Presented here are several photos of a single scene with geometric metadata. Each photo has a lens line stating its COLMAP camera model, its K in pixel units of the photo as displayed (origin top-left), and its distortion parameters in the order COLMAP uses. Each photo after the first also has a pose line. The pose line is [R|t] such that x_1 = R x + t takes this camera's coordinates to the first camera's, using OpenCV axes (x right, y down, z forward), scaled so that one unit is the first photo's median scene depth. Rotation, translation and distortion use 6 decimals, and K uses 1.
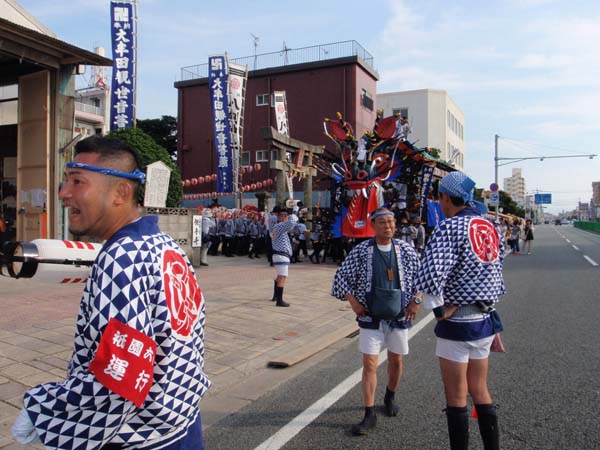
lens RADIAL K [[493.3, 0, 300.0], [0, 493.3, 225.0], [0, 0, 1]] dist [-0.068878, 0.020464]
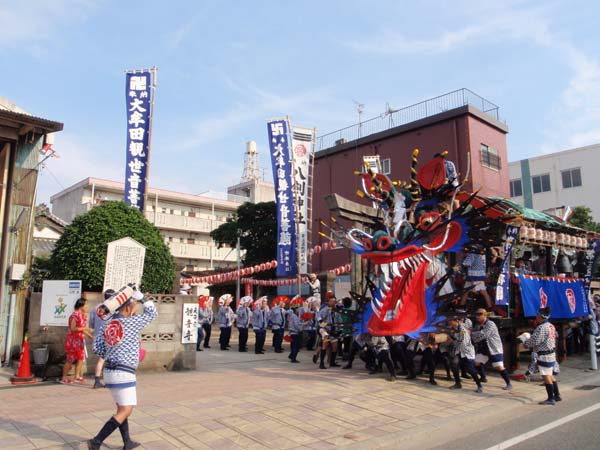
lens RADIAL K [[493.3, 0, 300.0], [0, 493.3, 225.0], [0, 0, 1]] dist [-0.068878, 0.020464]
pose [[0.929624, -0.062028, -0.363253, 0.182127], [-0.000928, 0.985335, -0.170630, -0.006472], [0.368509, 0.158959, 0.915933, 0.225527]]
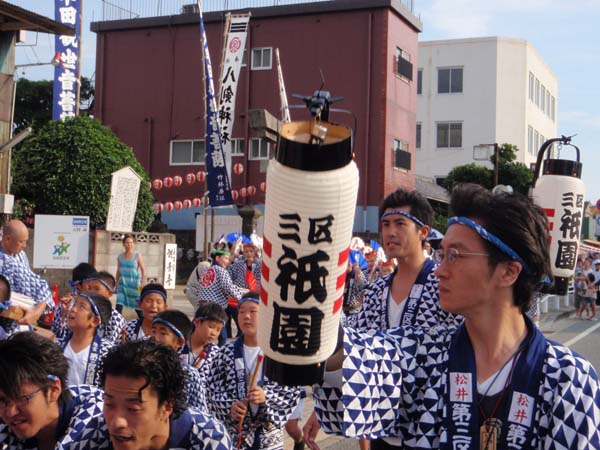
lens RADIAL K [[888.6, 0, 300.0], [0, 888.6, 225.0], [0, 0, 1]] dist [-0.018356, 0.070056]
pose [[0.998813, 0.022149, 0.043371, -0.059096], [-0.020566, 0.999117, -0.036625, -0.002755], [-0.044144, 0.035689, 0.998387, -0.186411]]
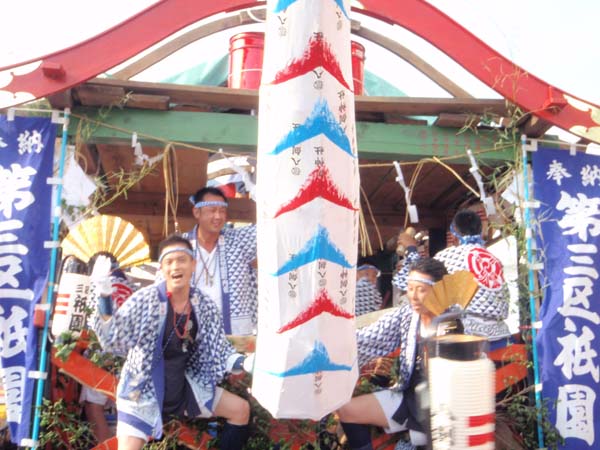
lens RADIAL K [[888.6, 0, 300.0], [0, 888.6, 225.0], [0, 0, 1]] dist [-0.018356, 0.070056]
pose [[0.769956, 0.102613, 0.629792, -1.751707], [-0.005170, 0.987956, -0.154648, 0.277611], [-0.638076, 0.115816, 0.761214, -2.531685]]
